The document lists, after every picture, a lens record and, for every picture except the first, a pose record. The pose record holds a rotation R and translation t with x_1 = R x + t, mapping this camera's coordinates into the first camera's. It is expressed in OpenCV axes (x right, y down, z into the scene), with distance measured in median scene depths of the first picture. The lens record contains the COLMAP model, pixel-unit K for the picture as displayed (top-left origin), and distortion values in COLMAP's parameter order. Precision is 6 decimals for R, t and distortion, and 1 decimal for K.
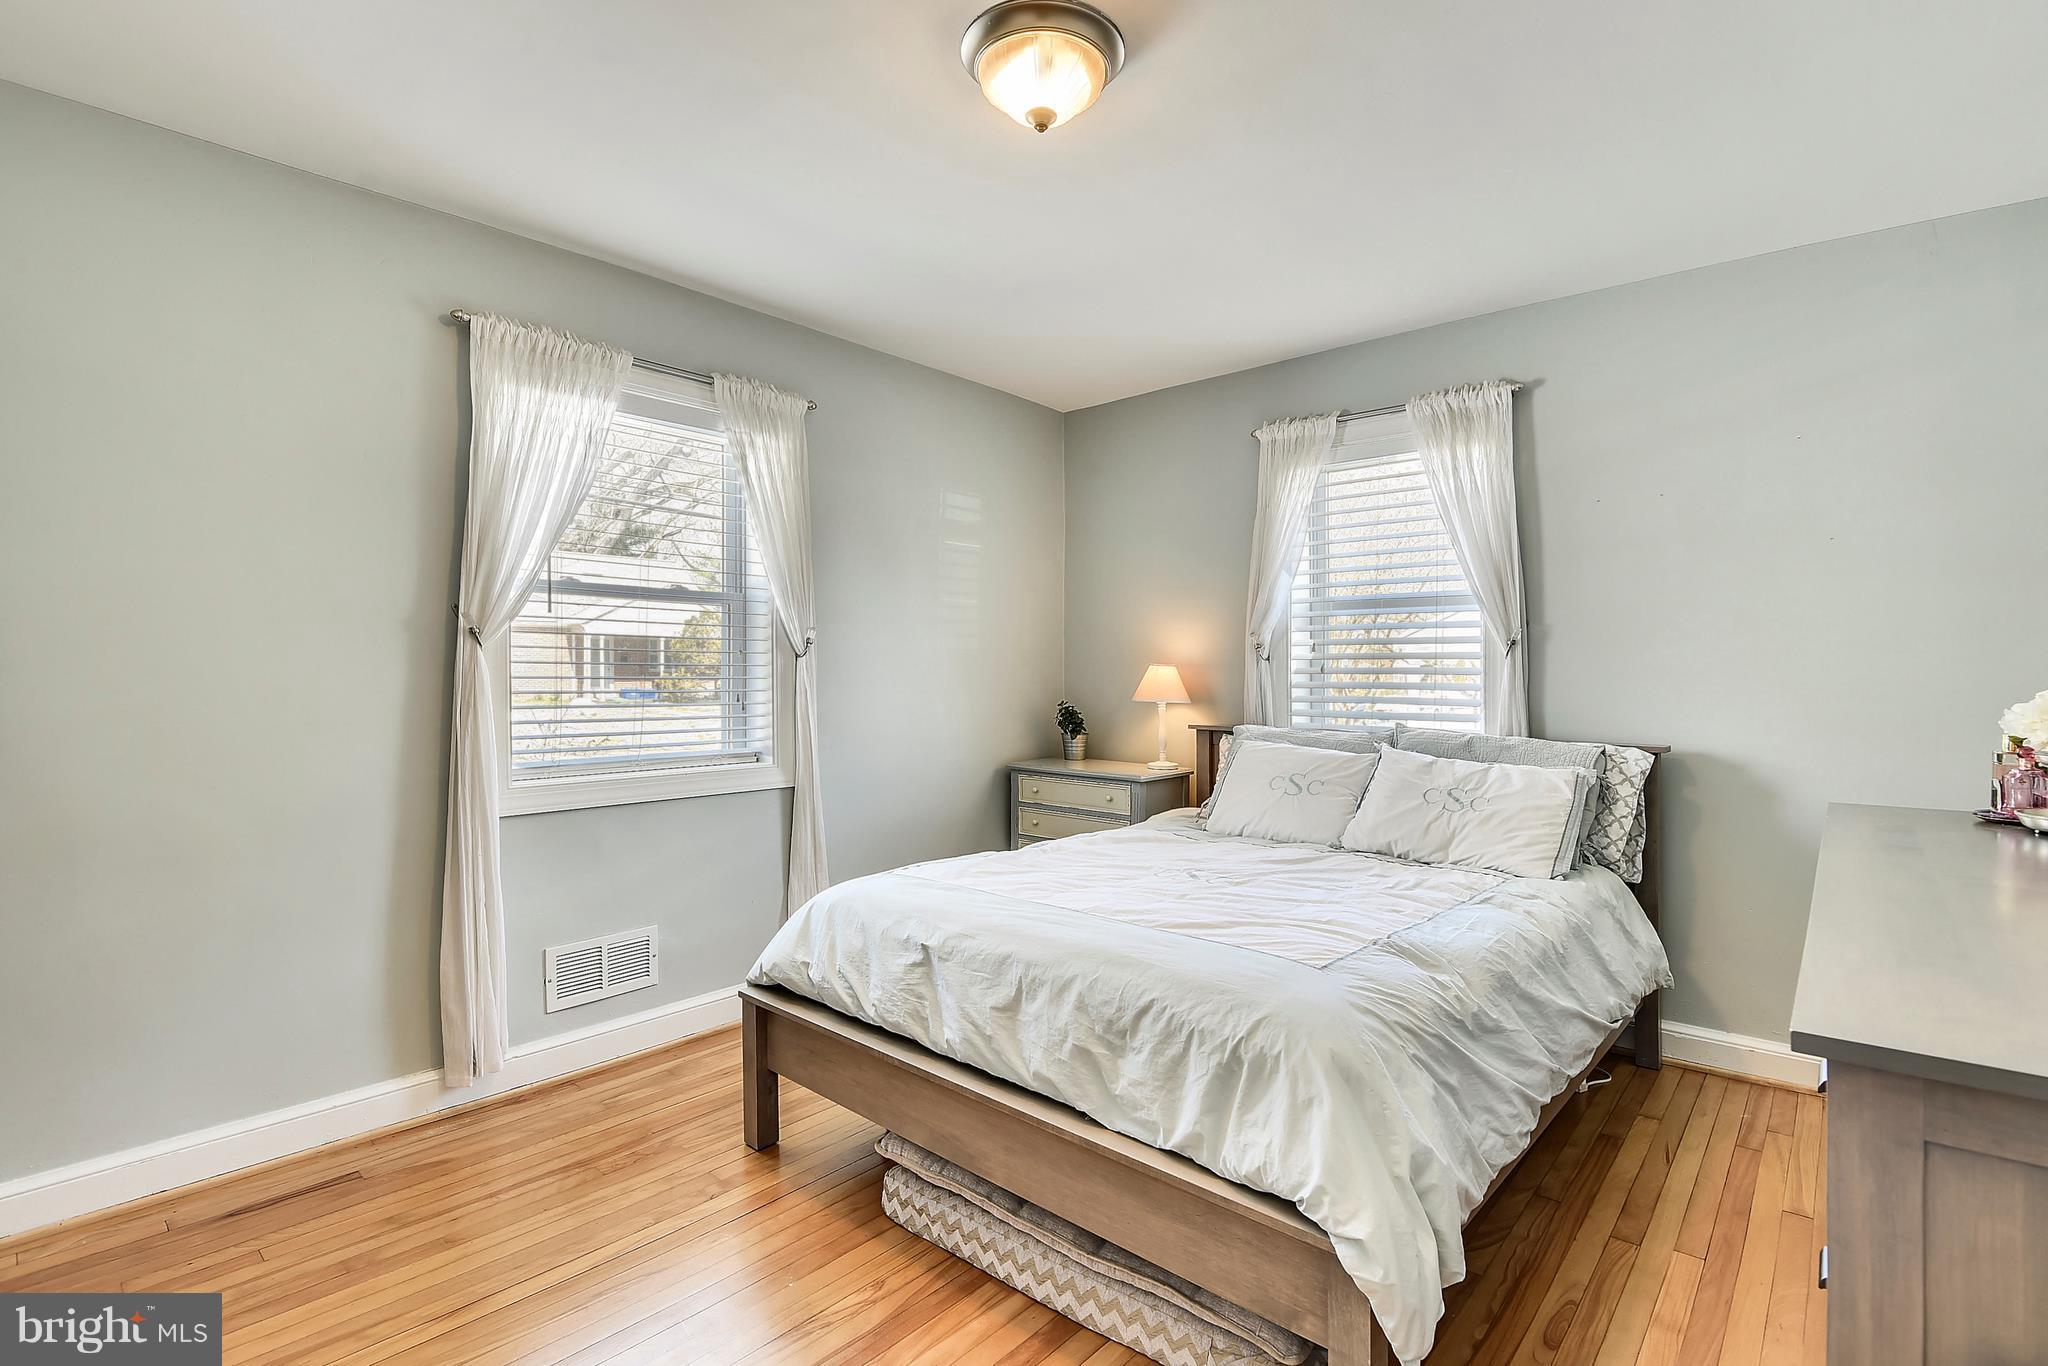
lens RADIAL K [[932.0, 0, 1026.6], [0, 932.0, 702.0], [0, 0, 1]] dist [-0.000695, -0.000299]
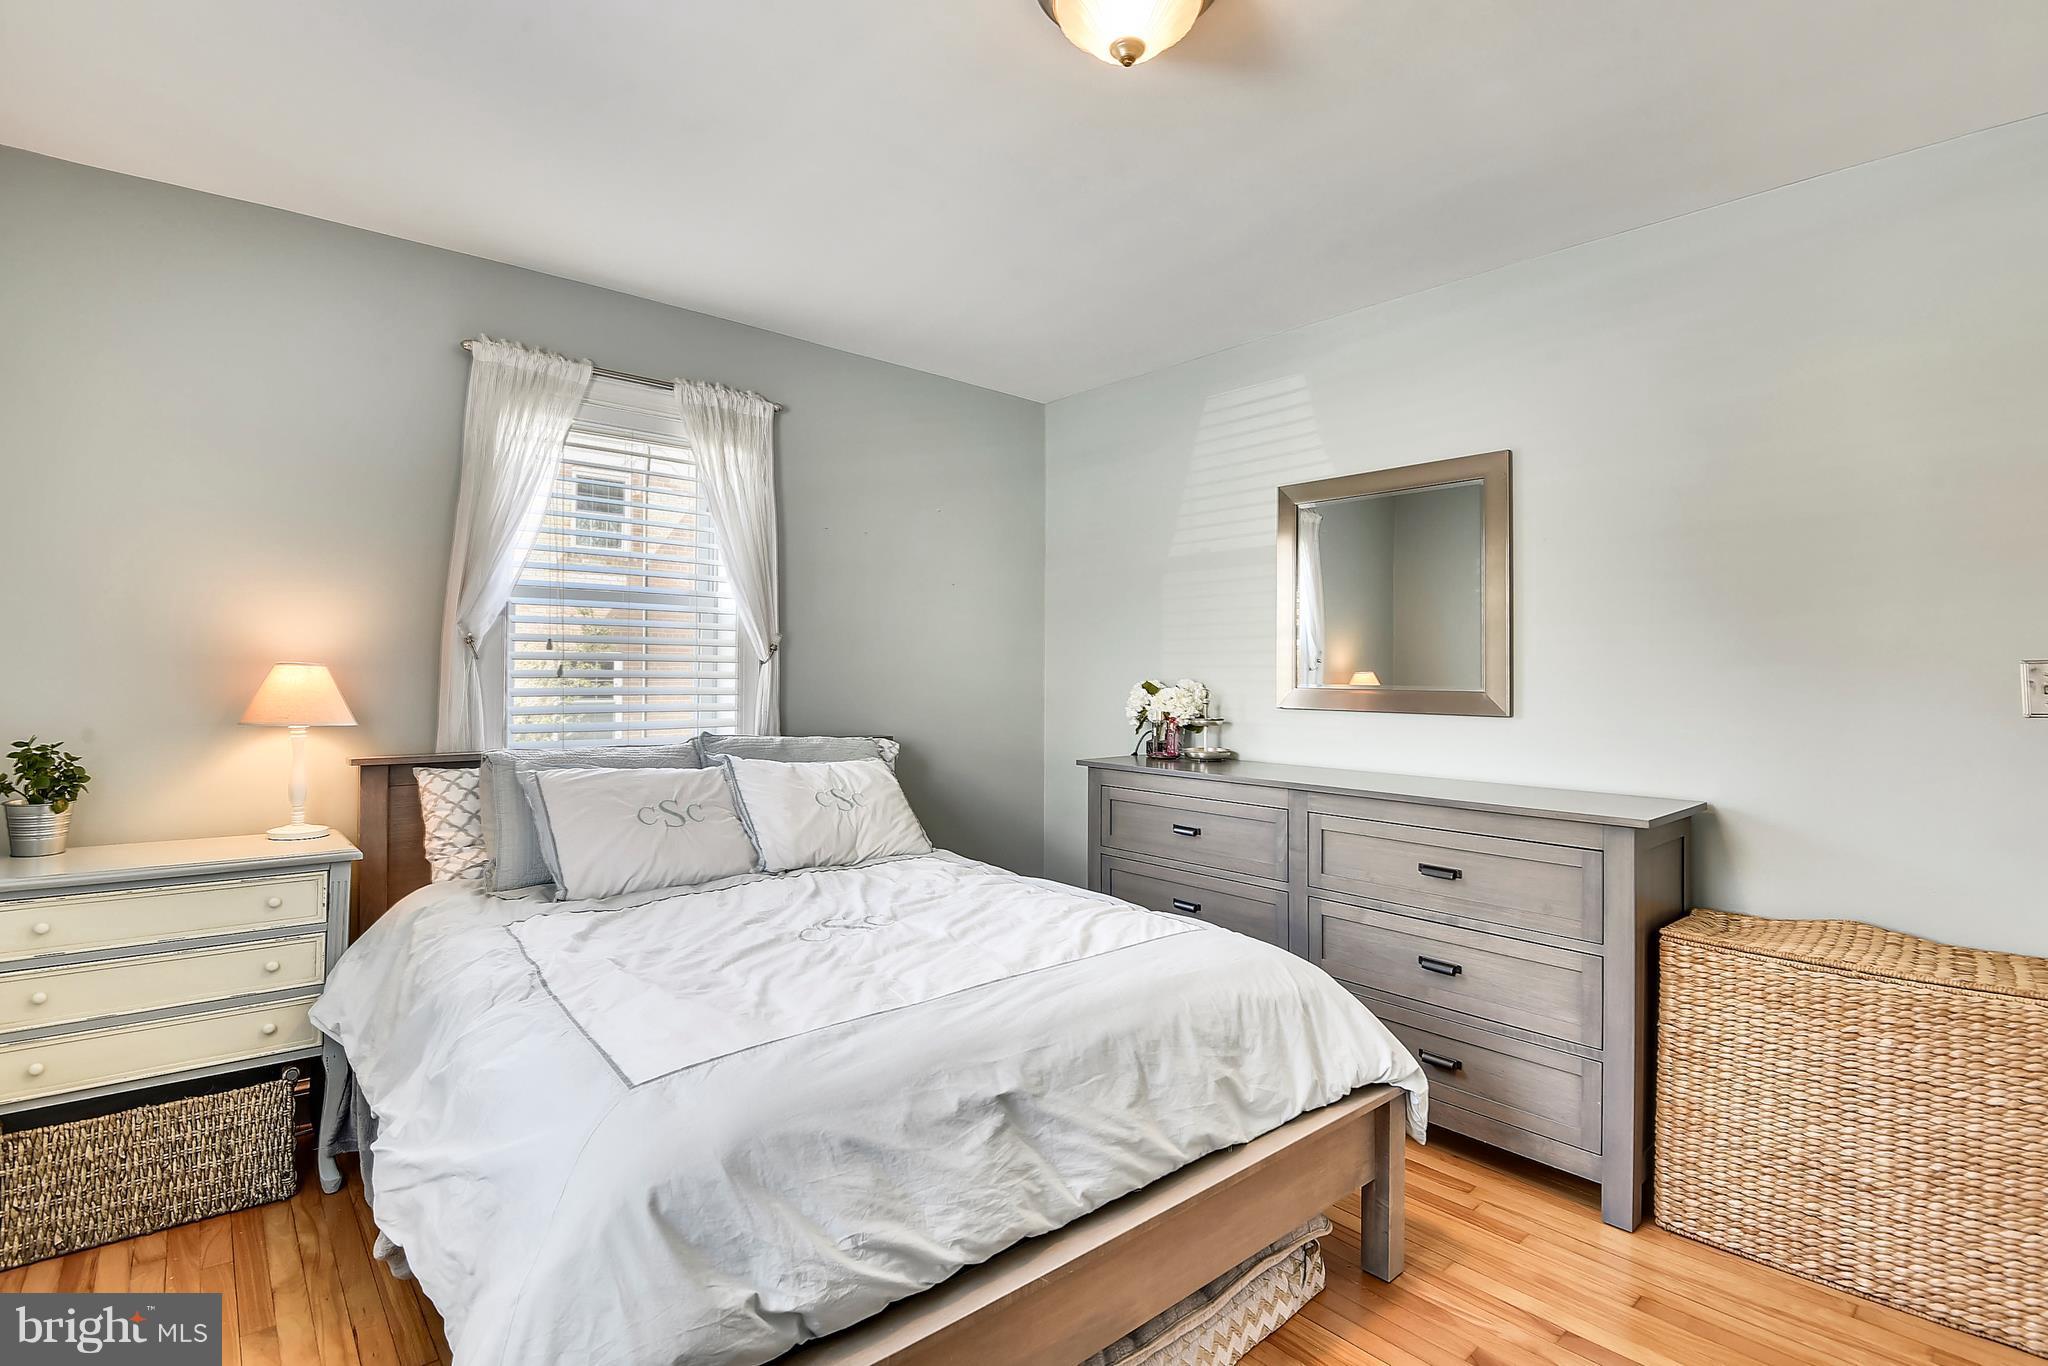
lens RADIAL K [[971.1, 0, 1017.3], [0, 971.1, 663.5], [0, 0, 1]] dist [0.001325, 0.000034]
pose [[0.140591, 0.009629, 0.990021, -0.764369], [0.027472, 0.999530, -0.013623, -0.035329], [-0.989687, 0.029113, 0.140260, 0.846532]]
